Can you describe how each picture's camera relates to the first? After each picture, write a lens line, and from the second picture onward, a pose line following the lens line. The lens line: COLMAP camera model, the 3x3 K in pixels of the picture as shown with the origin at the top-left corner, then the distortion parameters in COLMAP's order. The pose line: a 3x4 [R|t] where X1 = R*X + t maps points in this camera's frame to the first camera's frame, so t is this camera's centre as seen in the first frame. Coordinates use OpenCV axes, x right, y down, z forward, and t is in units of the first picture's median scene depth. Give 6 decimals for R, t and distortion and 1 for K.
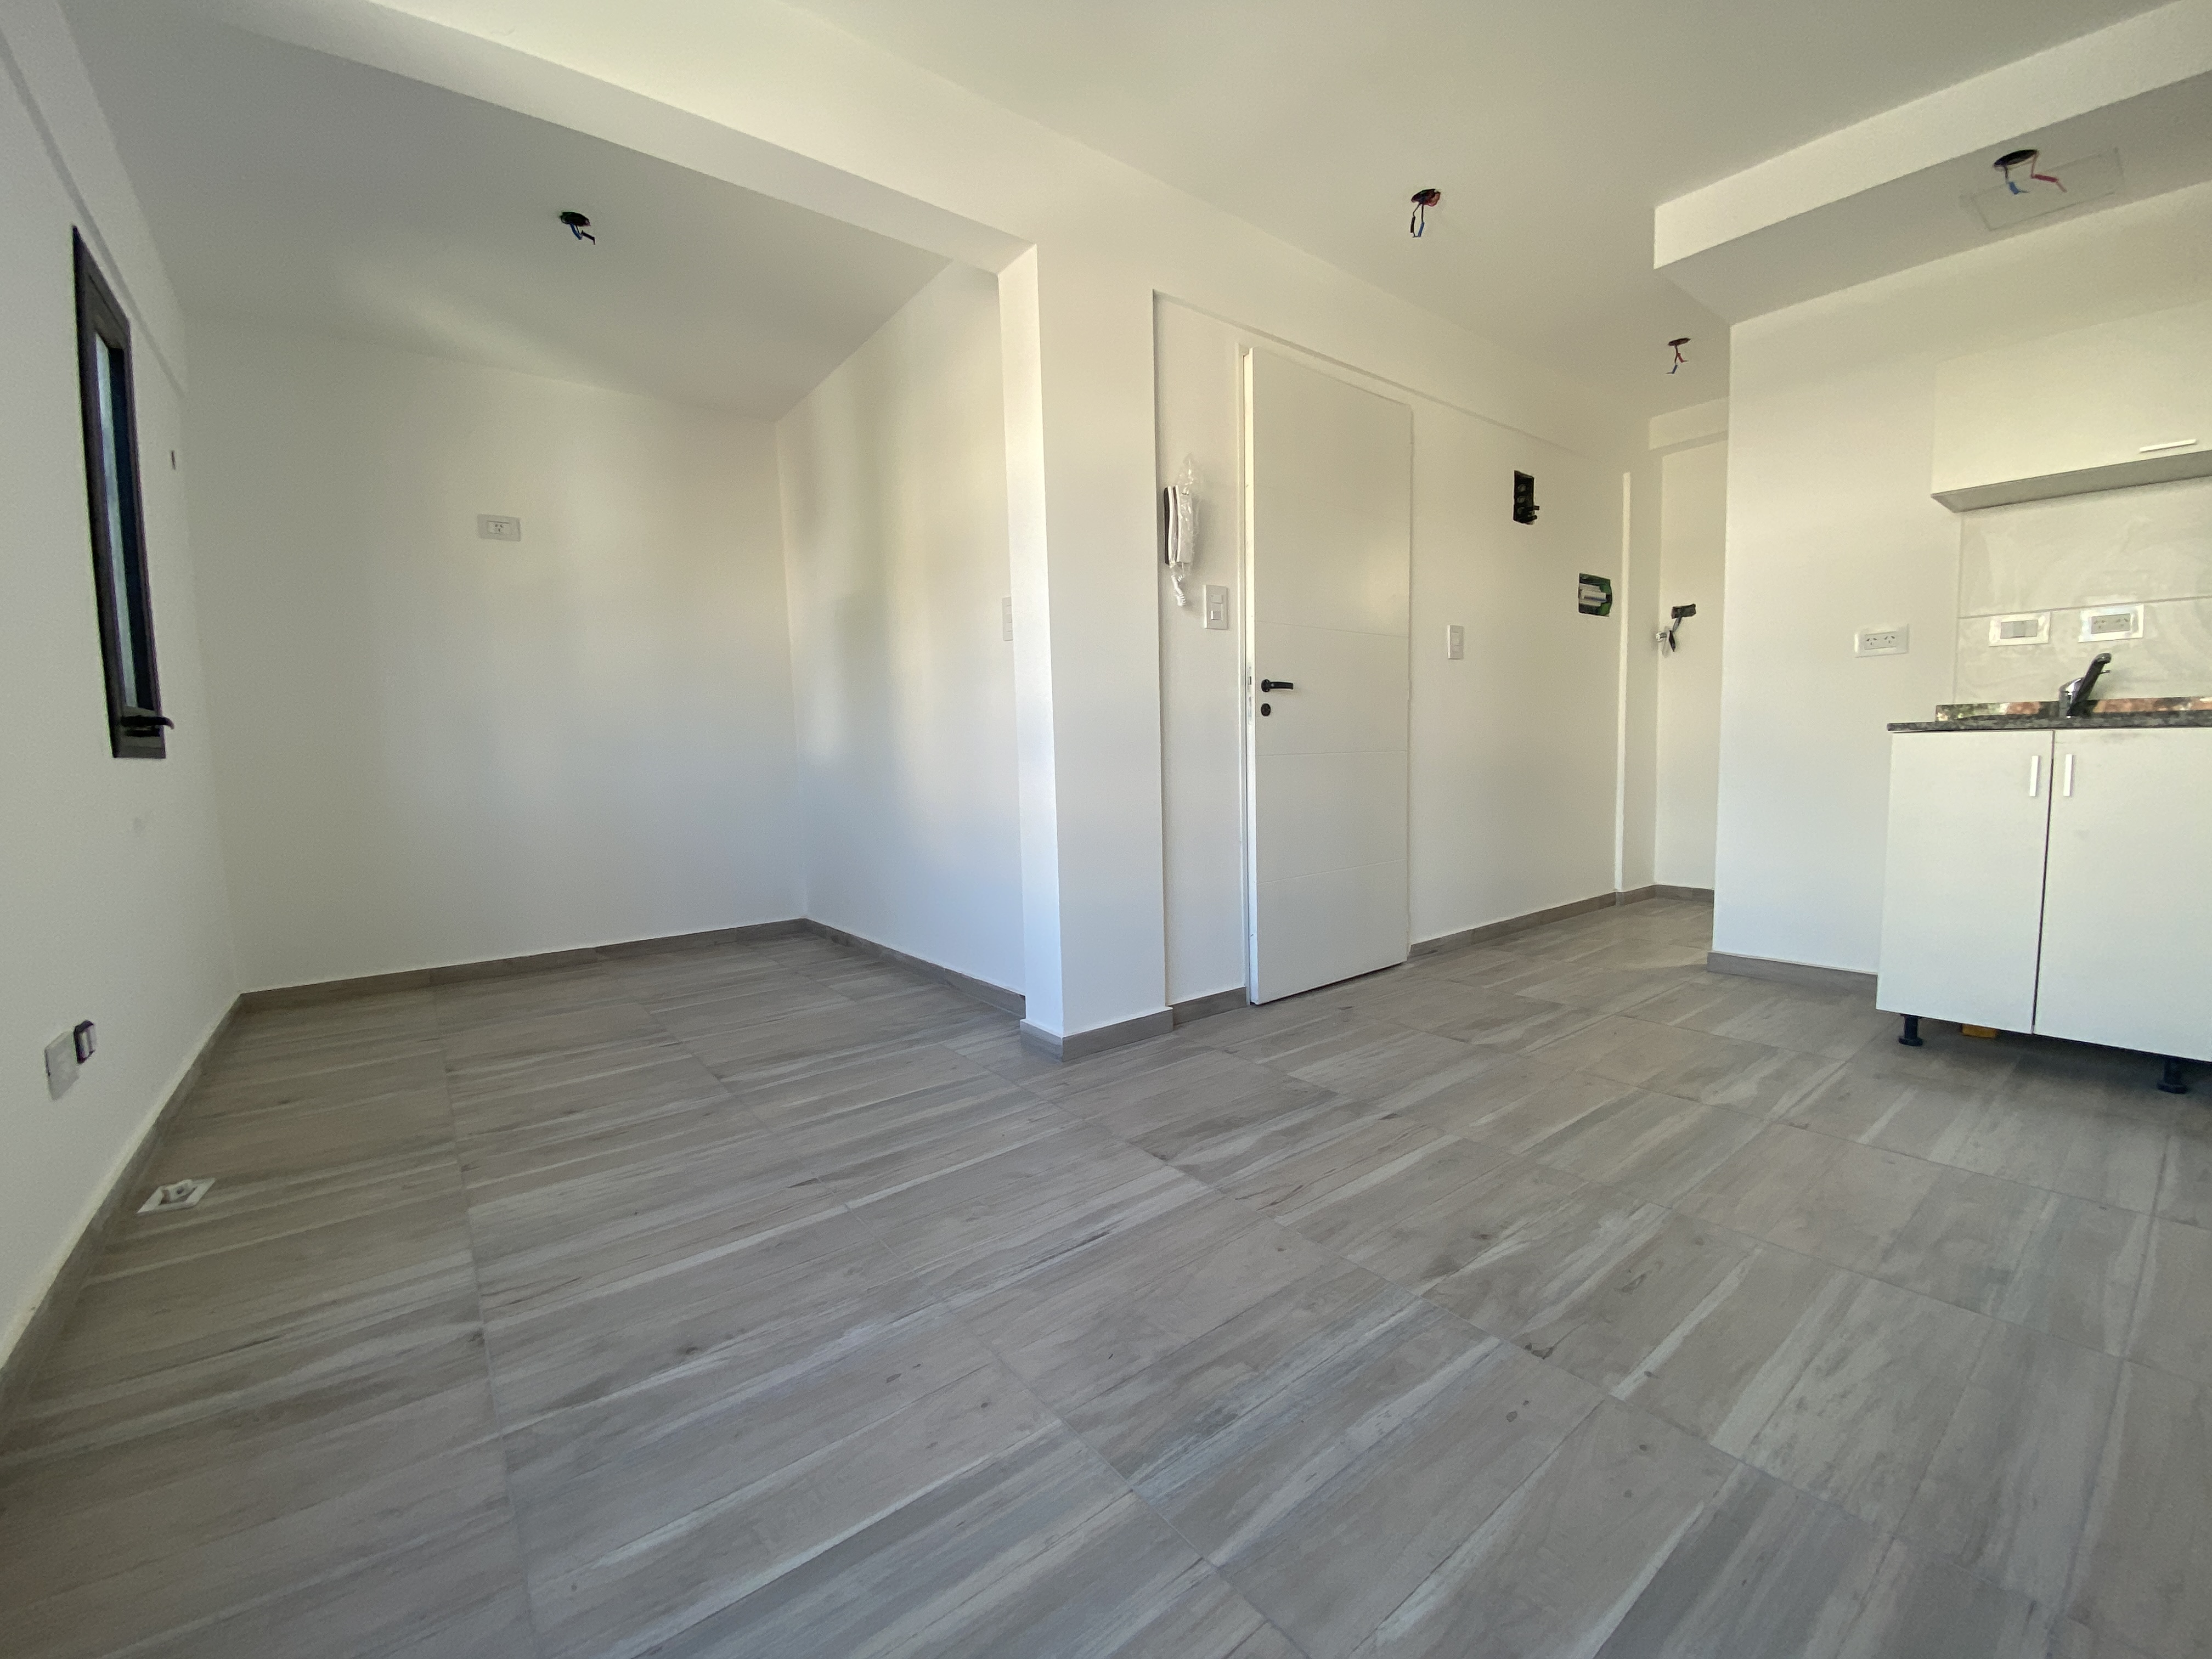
lens RADIAL K [[896.0, 0, 1101.7], [0, 896.0, 818.9], [0, 0, 1]] dist [0.011155, -0.015305]
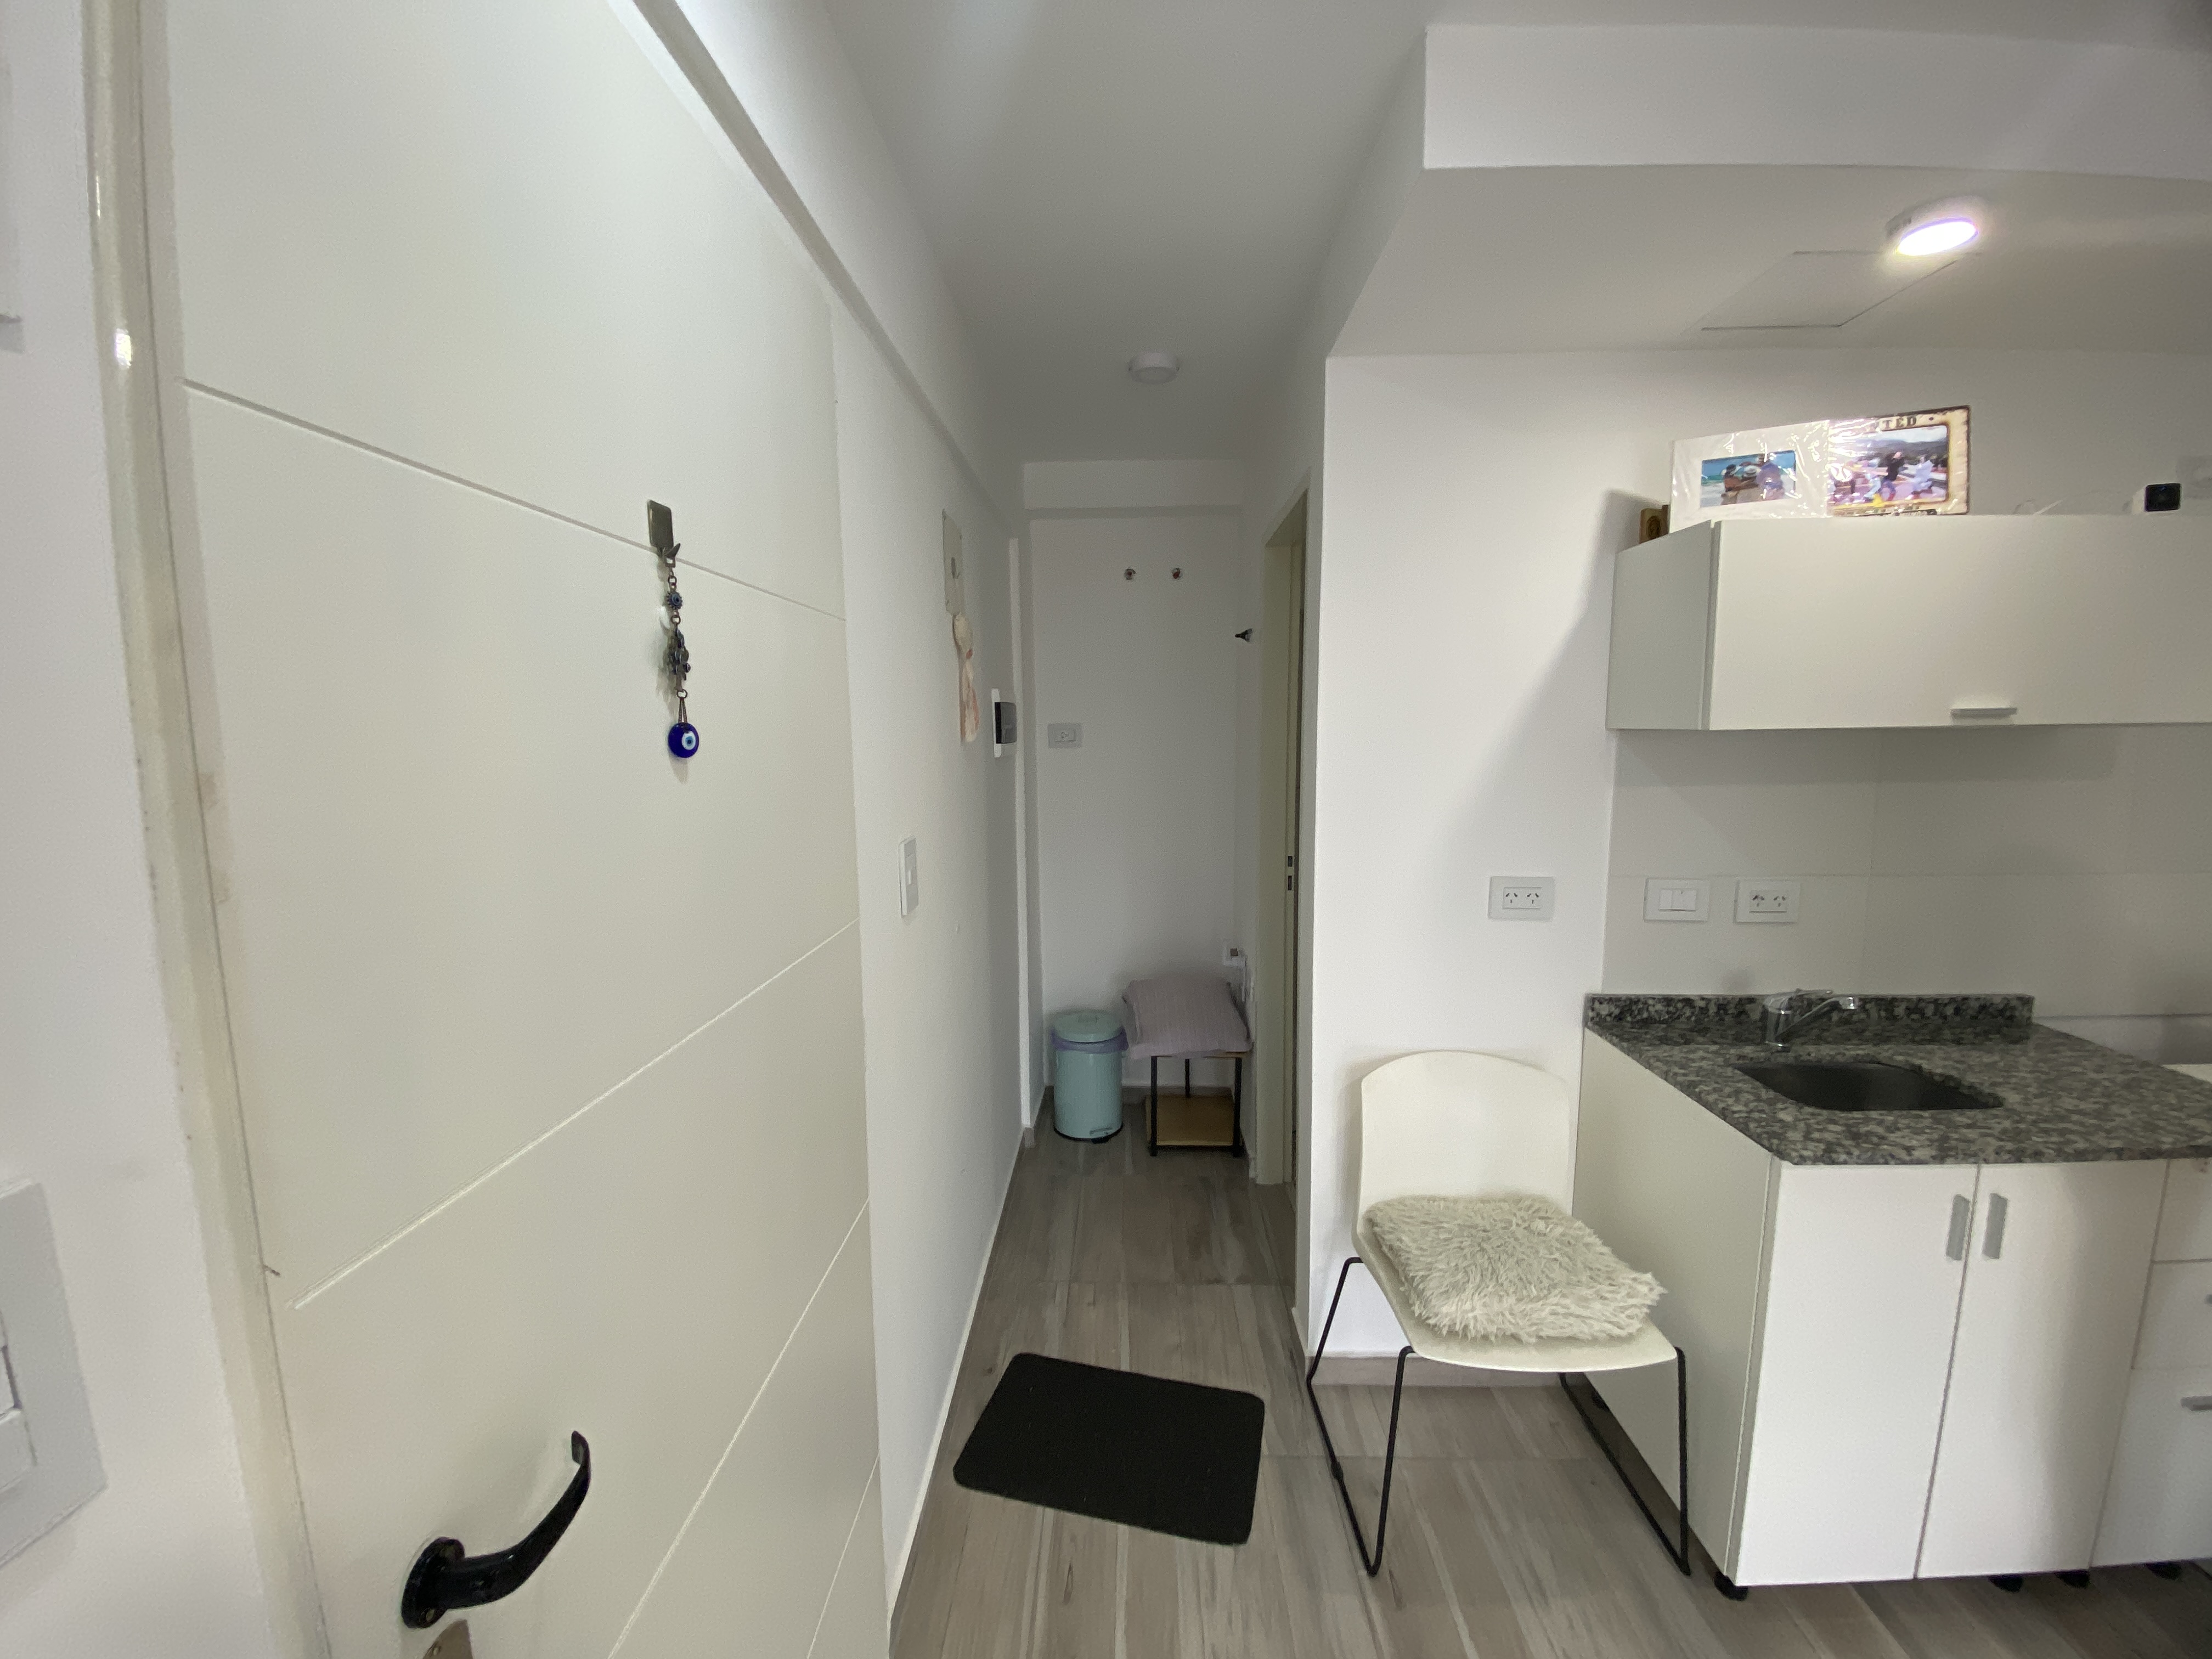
lens RADIAL K [[896.0, 0, 1096.4], [0, 896.0, 829.2], [0, 0, 1]] dist [0.011155, -0.015305]
pose [[0.643786, -0.070371, 0.761963, 0.199381], [0.054225, 0.997455, 0.046305, -0.420127], [-0.763282, 0.011507, 0.645963, 1.124226]]
